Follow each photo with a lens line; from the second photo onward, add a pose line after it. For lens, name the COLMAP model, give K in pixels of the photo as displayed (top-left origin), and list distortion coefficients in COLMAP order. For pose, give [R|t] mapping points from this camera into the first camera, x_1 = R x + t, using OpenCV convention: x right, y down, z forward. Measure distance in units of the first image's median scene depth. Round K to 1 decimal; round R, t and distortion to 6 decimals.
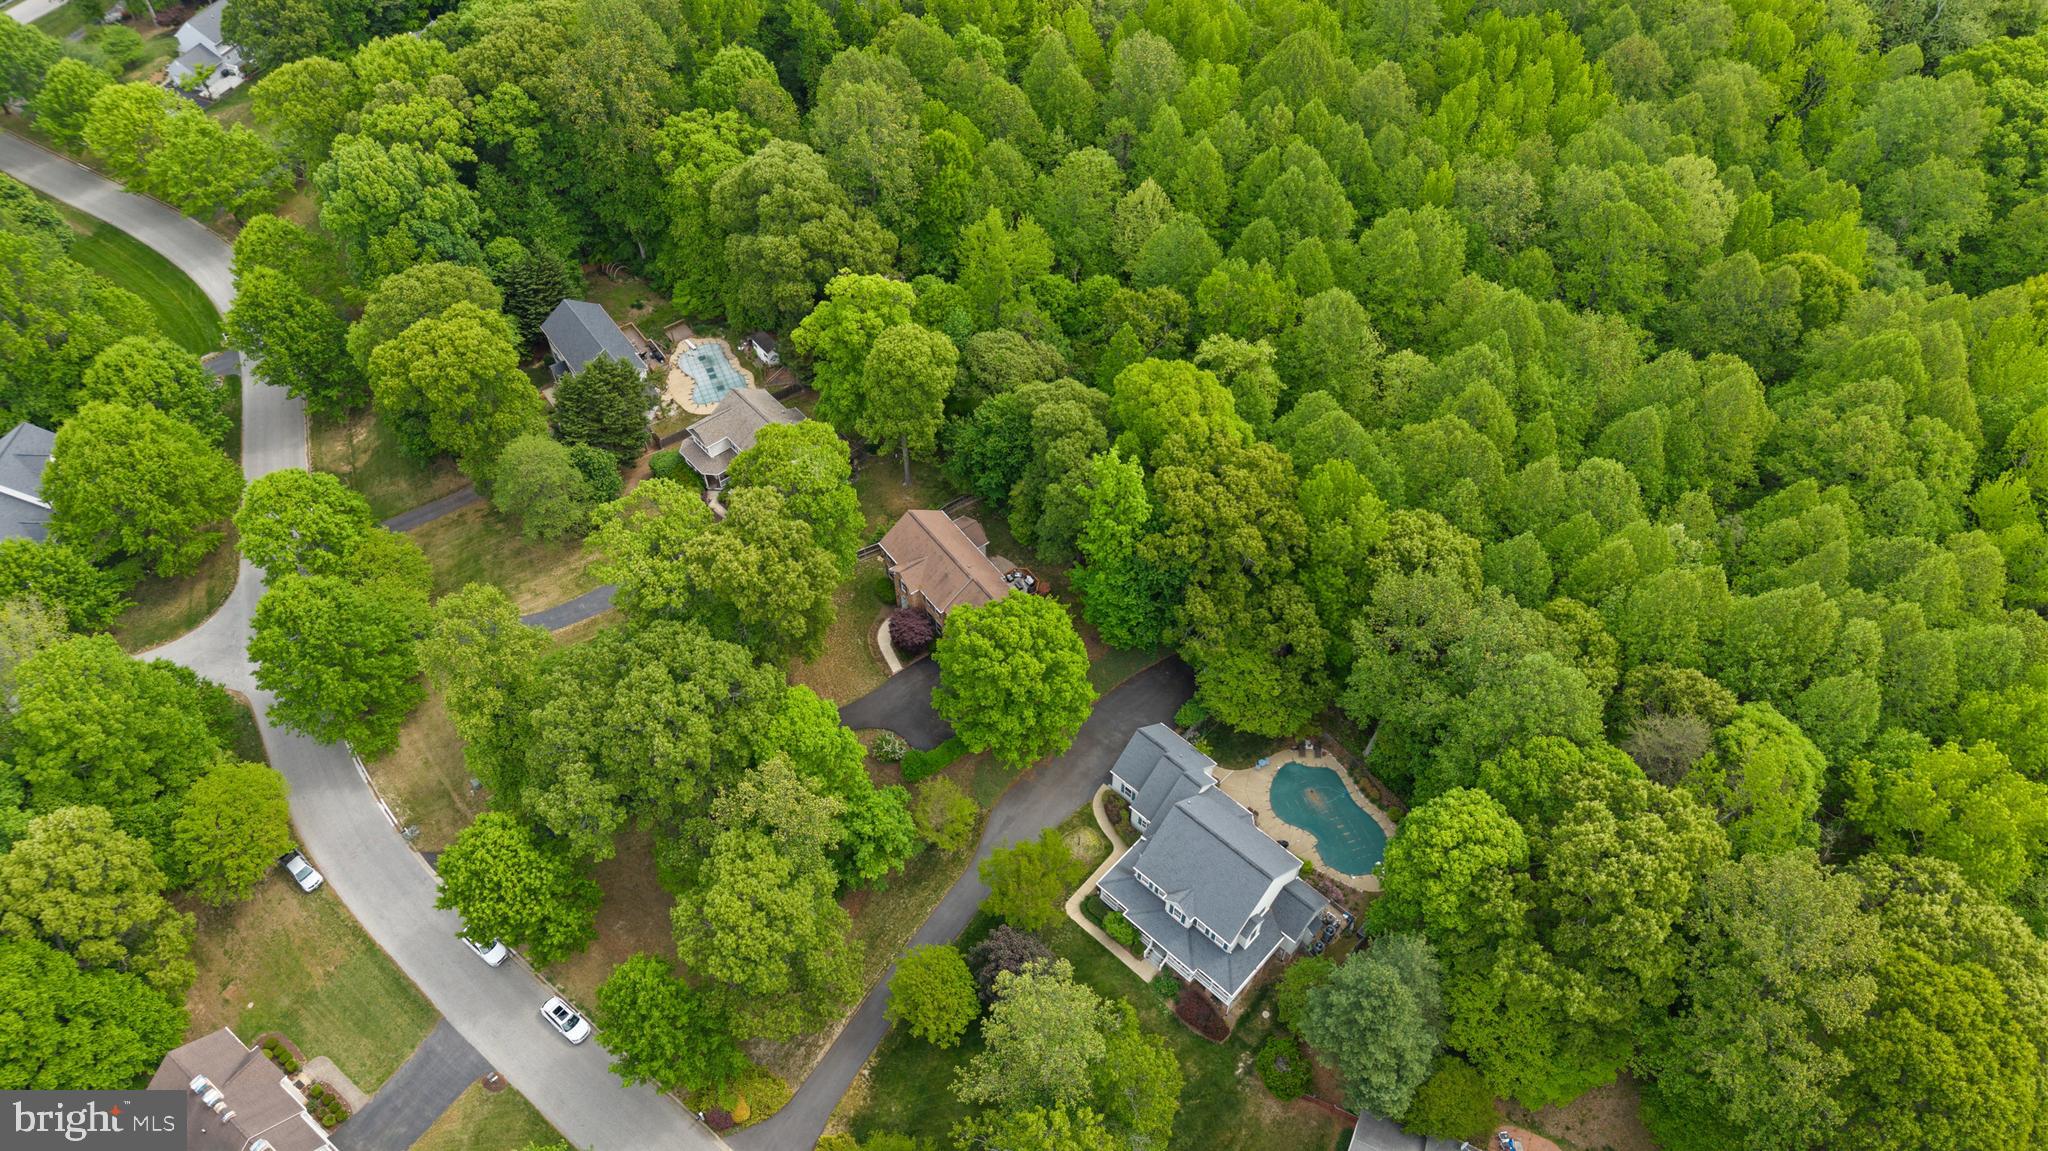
lens RADIAL K [[1320.8, 0, 1024.0], [0, 1320.8, 575.5], [0, 0, 1]] dist [0.007787, -0.006856]
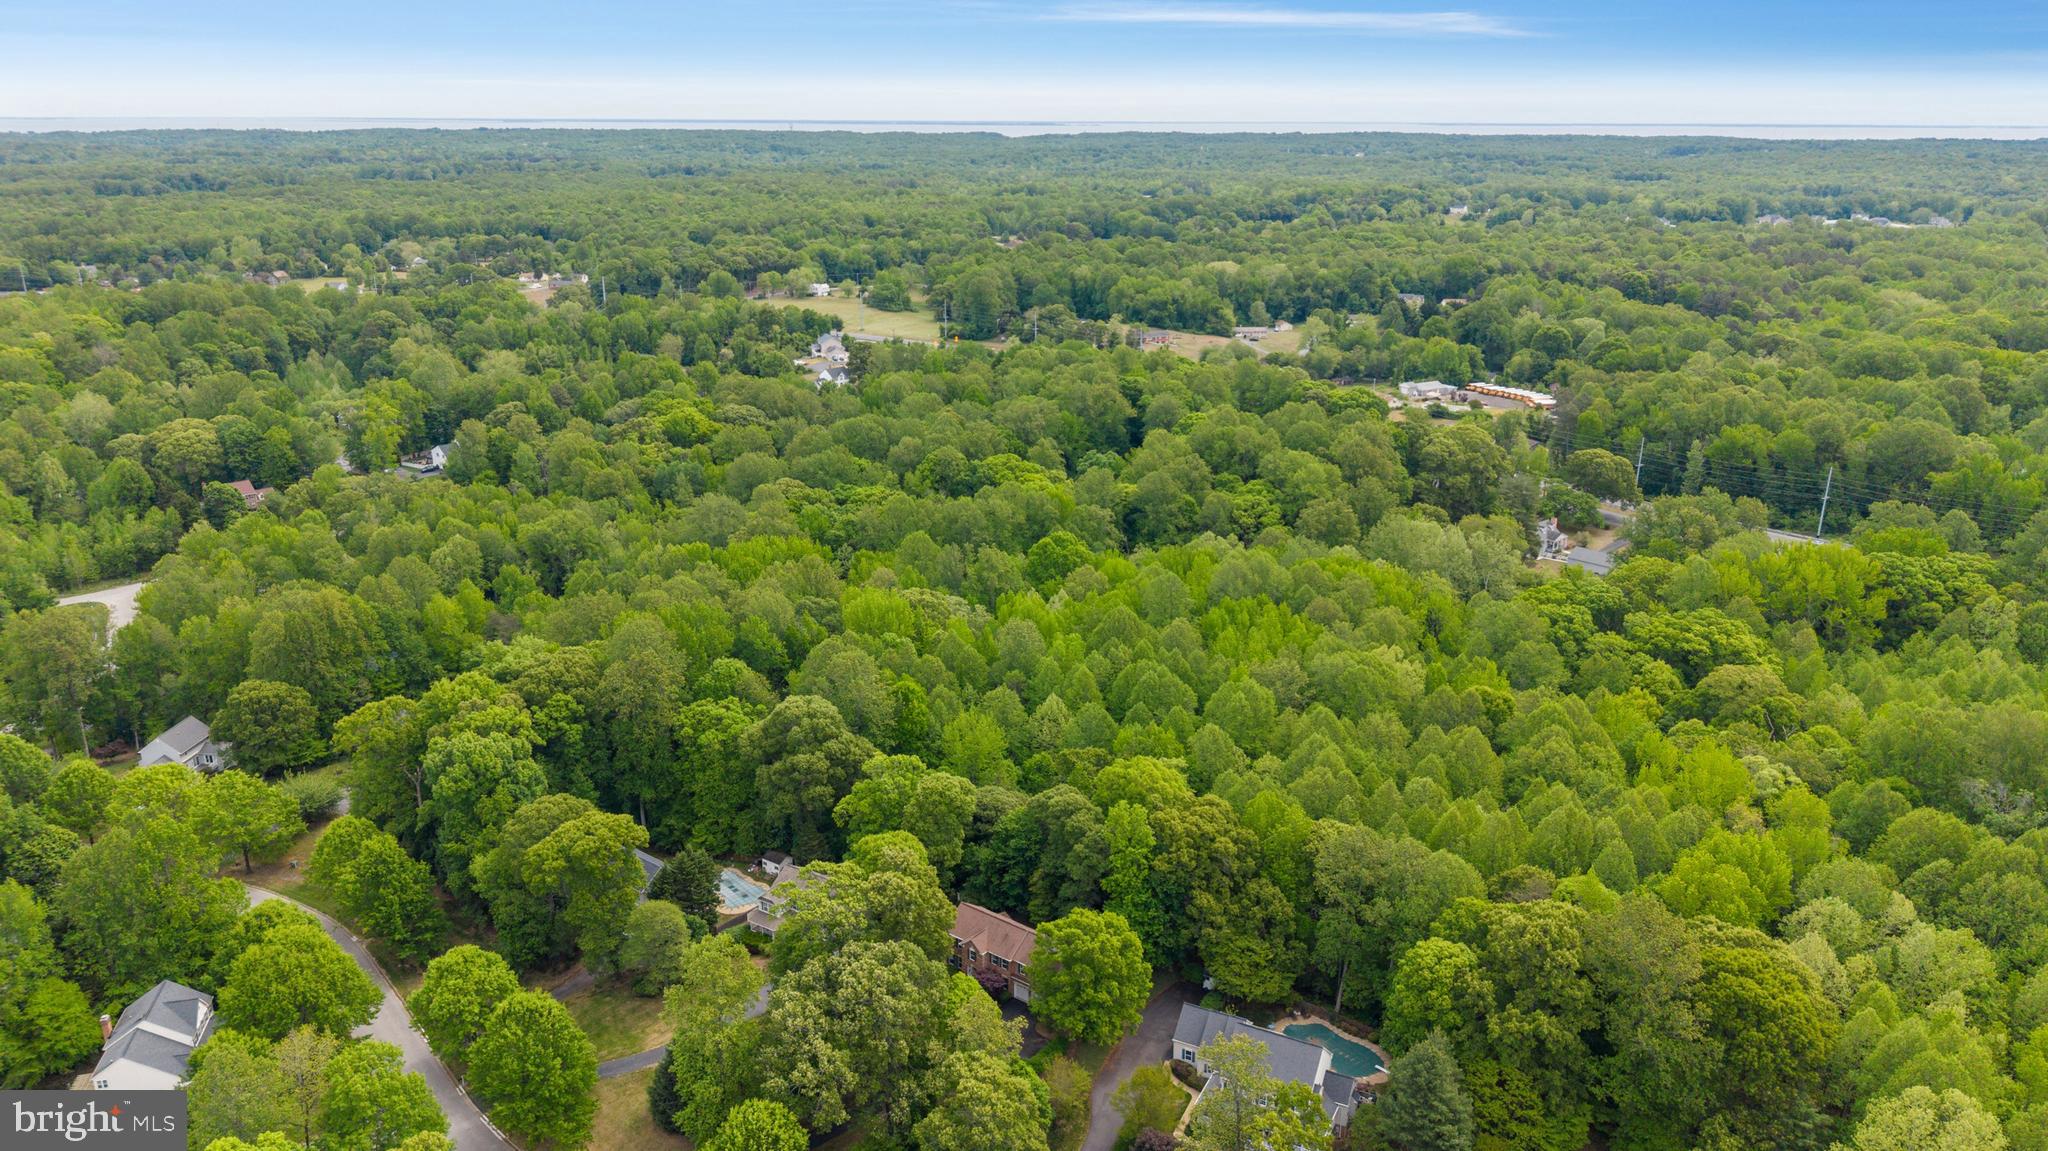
lens RADIAL K [[1351.7, 0, 1024.0], [0, 1351.7, 575.5], [0, 0, 1]] dist [0.004665, -0.032482]
pose [[0.961414, -0.083449, 0.262145, -0.342307], [0.209952, 0.838315, -0.503137, 0.355730], [-0.177774, 0.538761, 0.823488, -0.295361]]
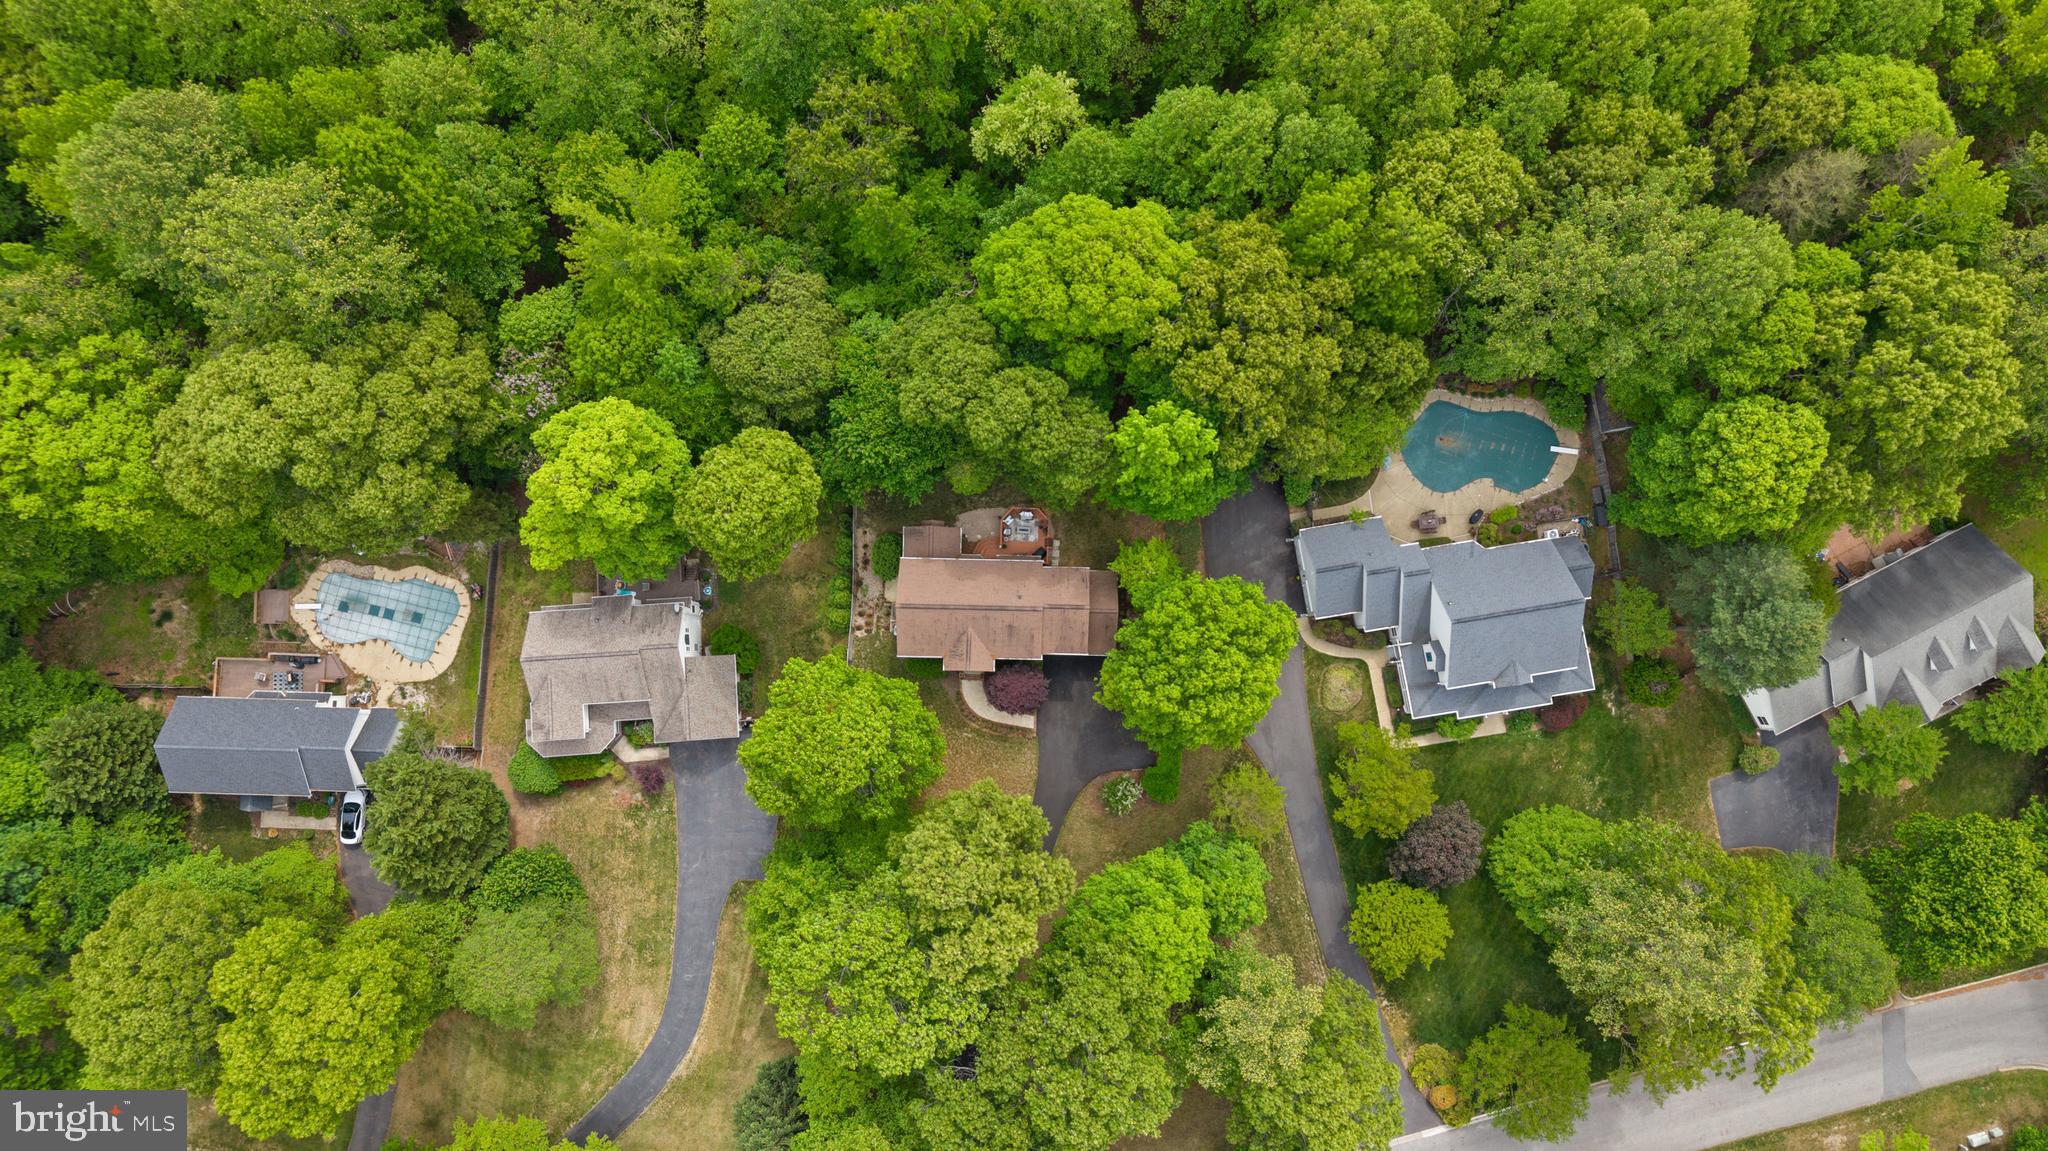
lens RADIAL K [[1351.7, 0, 1024.0], [0, 1351.7, 575.5], [0, 0, 1]] dist [0.004665, -0.032482]
pose [[0.609410, -0.790907, 0.055542, -0.069124], [0.618186, 0.517852, 0.591333, -0.449154], [-0.496452, -0.326029, 0.804512, 0.335583]]
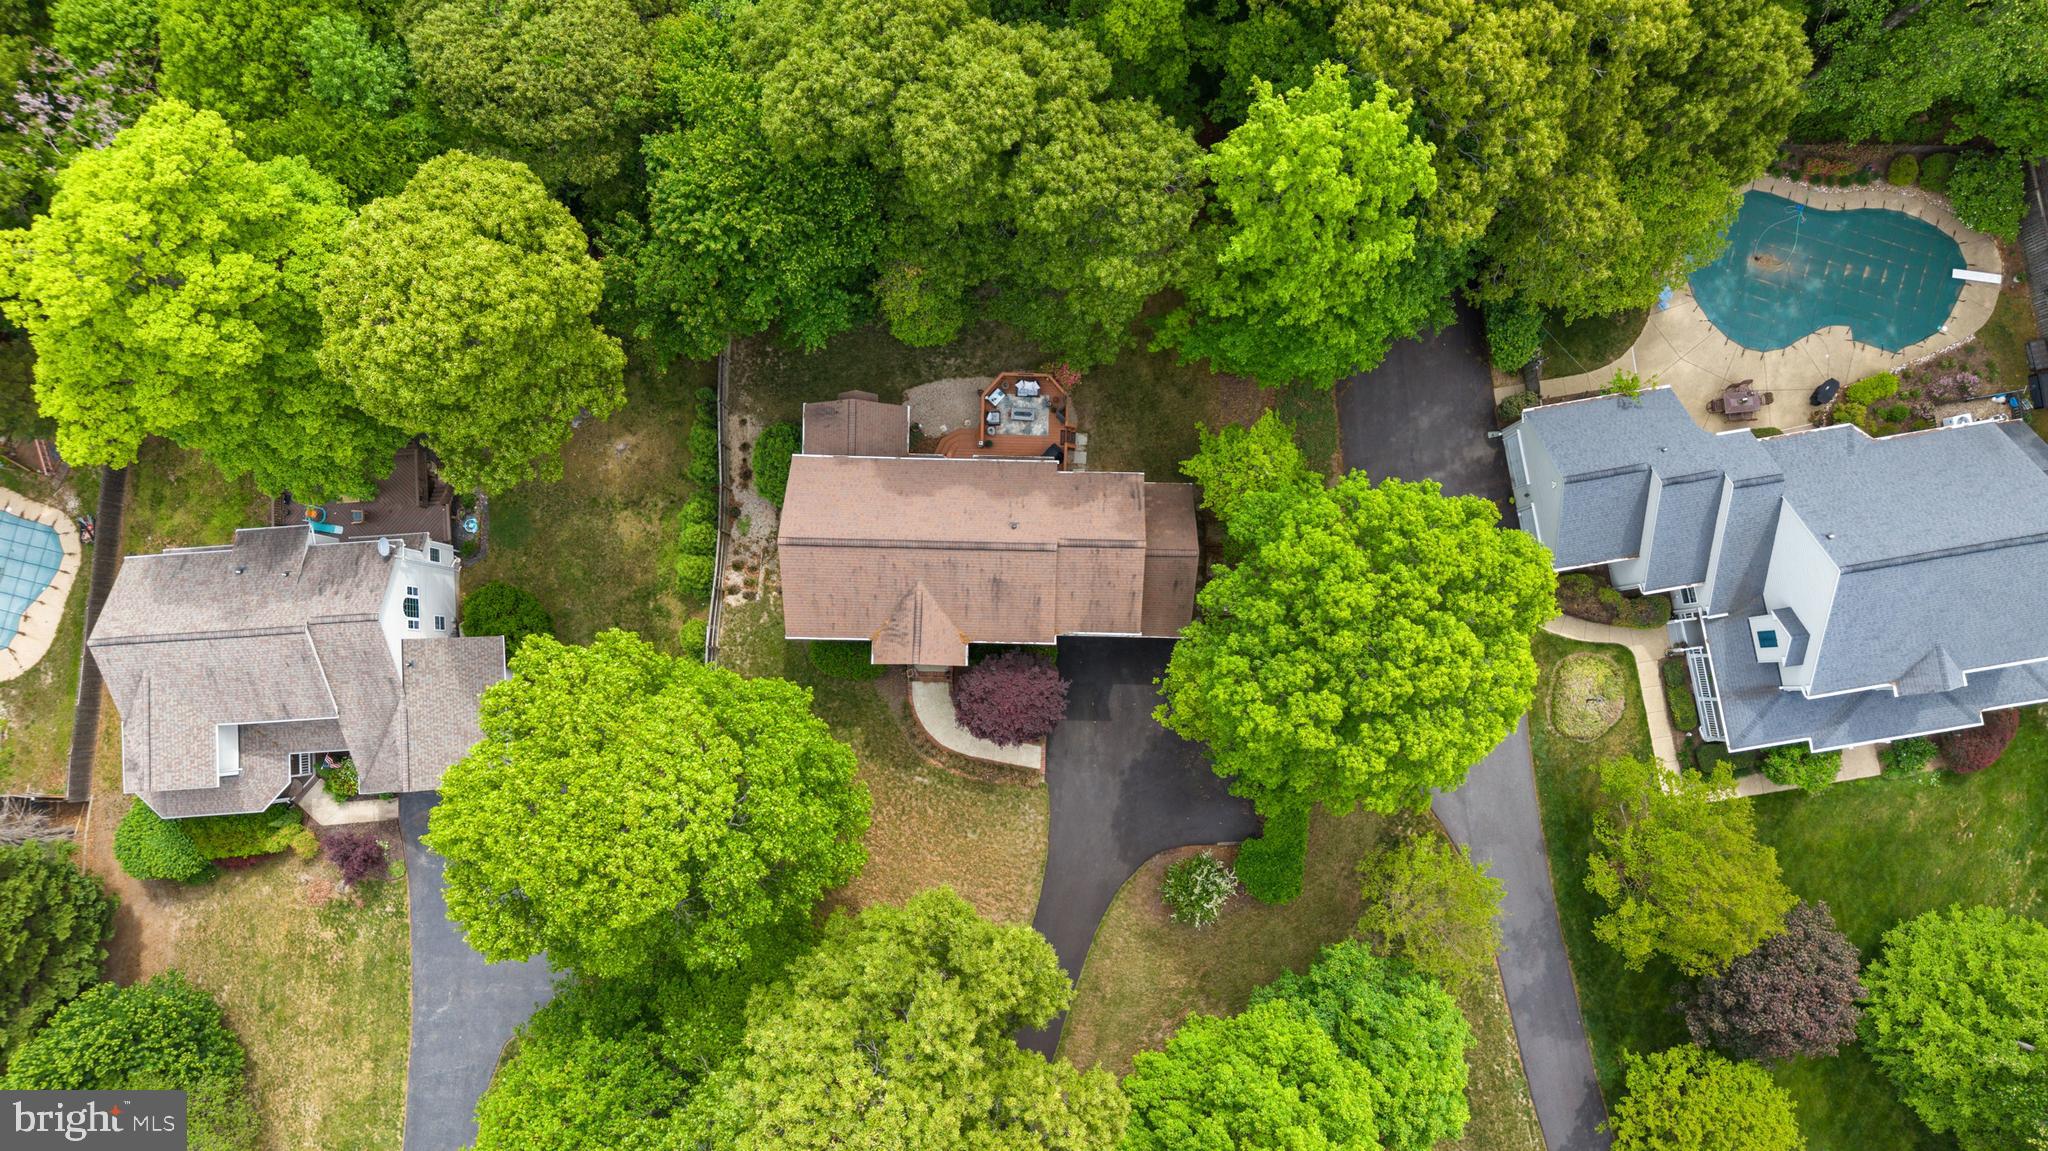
lens RADIAL K [[1351.7, 0, 1024.0], [0, 1351.7, 575.5], [0, 0, 1]] dist [0.004665, -0.032482]
pose [[0.609897, -0.790844, 0.050900, -0.068467], [0.623032, 0.518192, 0.585925, -0.225317], [-0.489752, -0.325642, 0.808765, 0.607245]]
